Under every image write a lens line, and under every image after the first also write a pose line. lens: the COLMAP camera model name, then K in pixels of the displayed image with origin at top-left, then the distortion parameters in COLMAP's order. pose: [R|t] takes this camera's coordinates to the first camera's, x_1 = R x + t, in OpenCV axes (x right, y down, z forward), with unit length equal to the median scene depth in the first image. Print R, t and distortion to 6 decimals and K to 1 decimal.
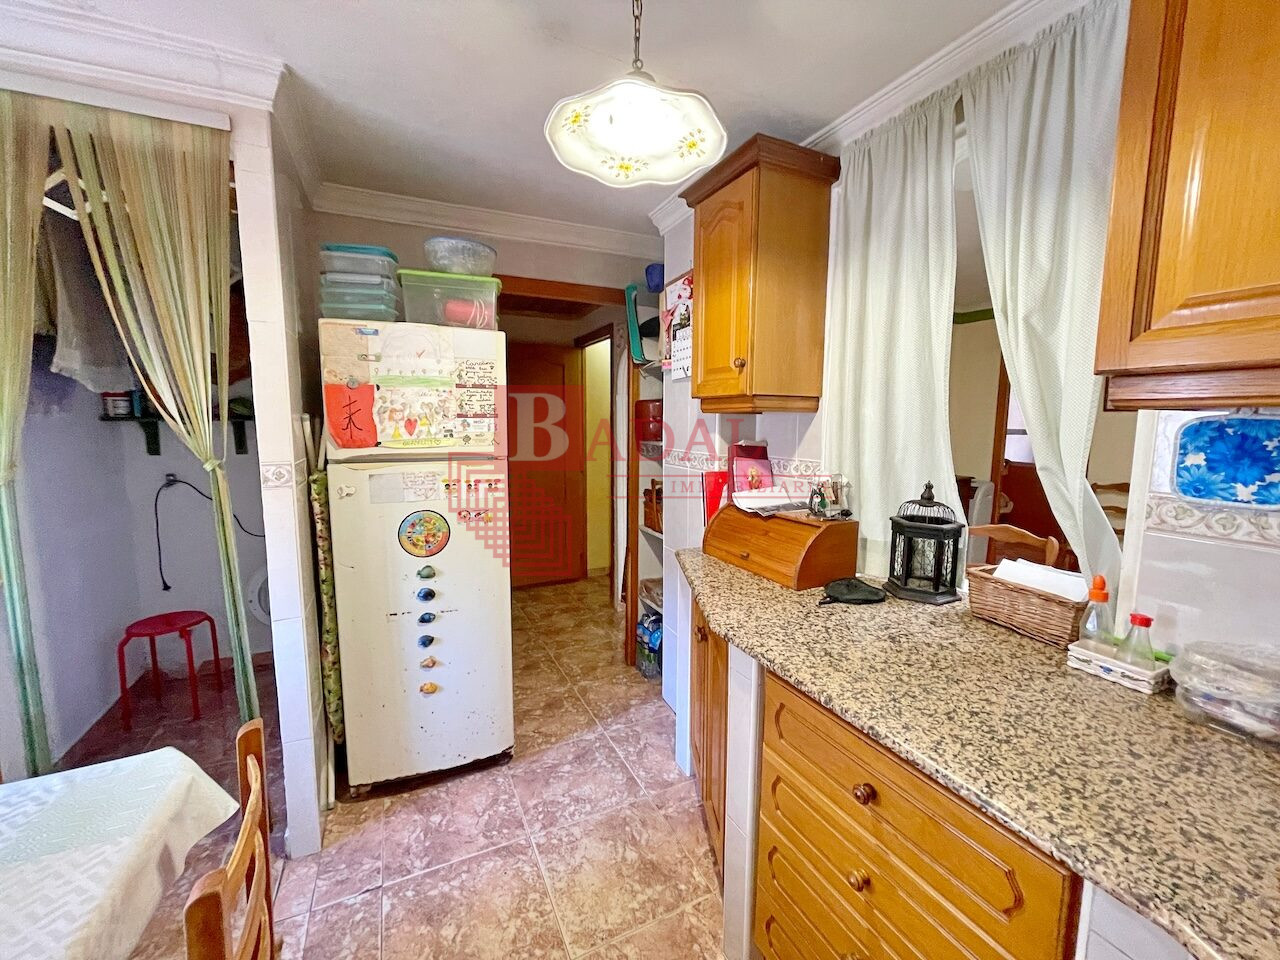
lens RADIAL K [[513.0, 0, 636.5], [0, 513.0, 479.4], [0, 0, 1]] dist [-0.002681, -0.000403]
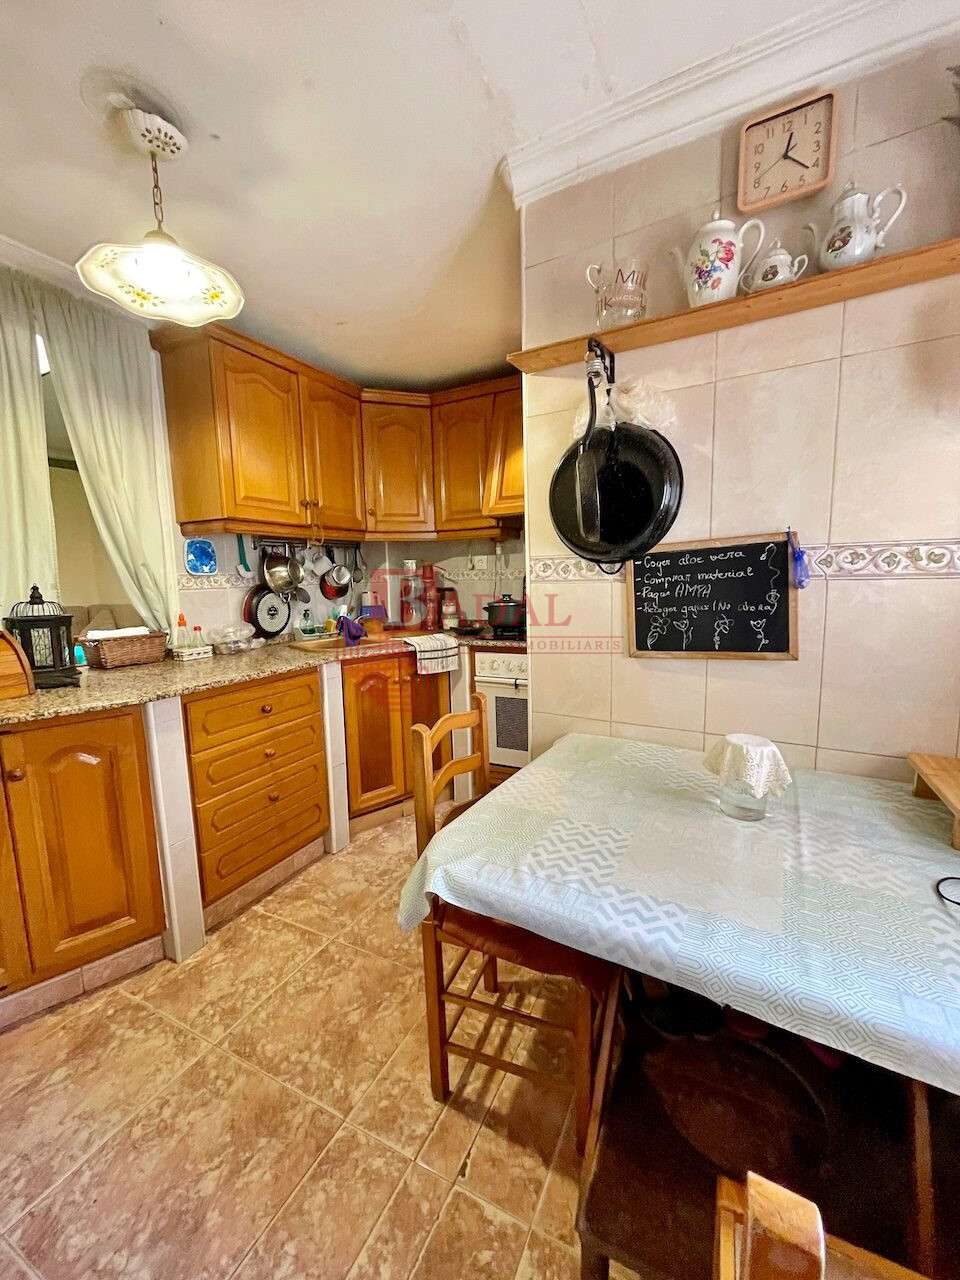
lens RADIAL K [[513.0, 0, 482.2], [0, 513.0, 642.0], [0, 0, 1]] dist [-0.002681, -0.000403]
pose [[-0.609853, -0.091892, 0.787169, -1.121208], [0.112768, 0.973087, 0.200962, 0.013807], [-0.784450, 0.211325, -0.583078, 0.955044]]
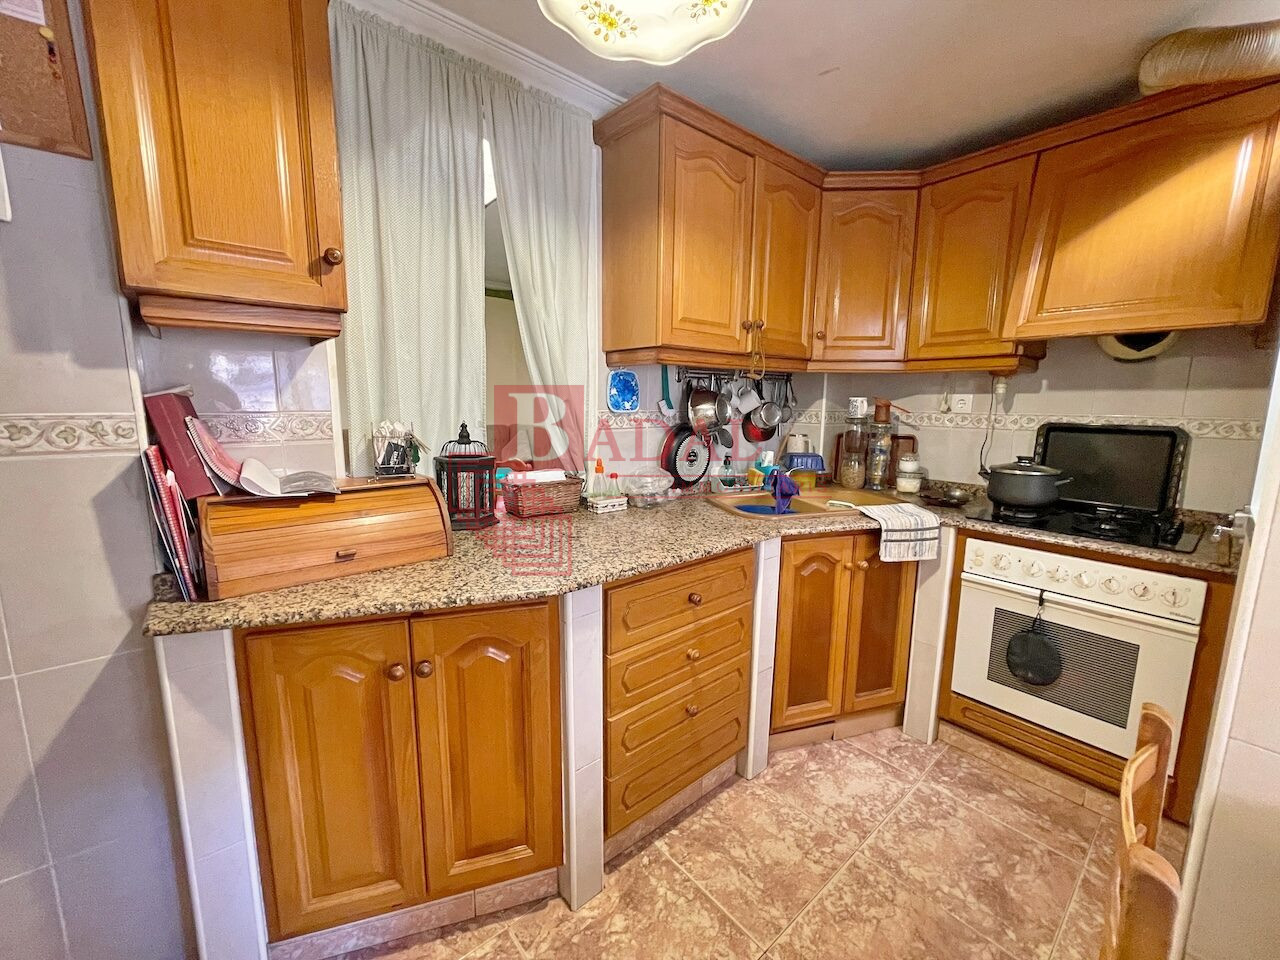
lens RADIAL K [[513.0, 0, 645.0], [0, 513.0, 480.5], [0, 0, 1]] dist [-0.002681, -0.000403]
pose [[-0.253480, -0.157441, 0.954442, -0.640071], [0.100767, 0.977001, 0.187924, -0.042767], [-0.962078, 0.143811, -0.231786, 0.949985]]
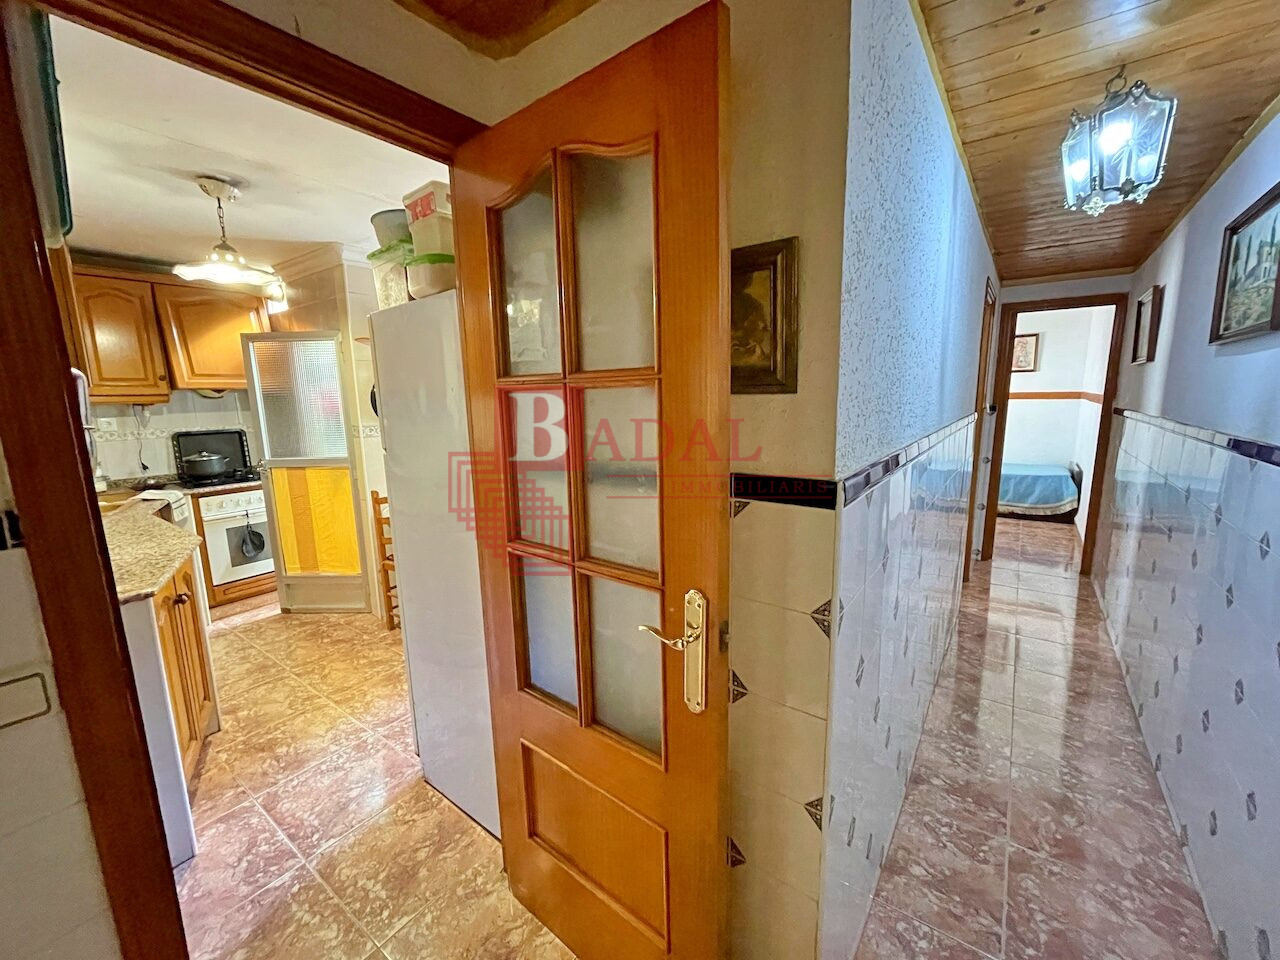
lens RADIAL K [[513.0, 0, 643.8], [0, 513.0, 480.9], [0, 0, 1]] dist [-0.002681, -0.000403]
pose [[-0.874884, 0.088533, -0.476171, -0.299617], [-0.045827, 0.963608, 0.263361, -0.352914], [0.482159, 0.252232, -0.838988, 2.770994]]
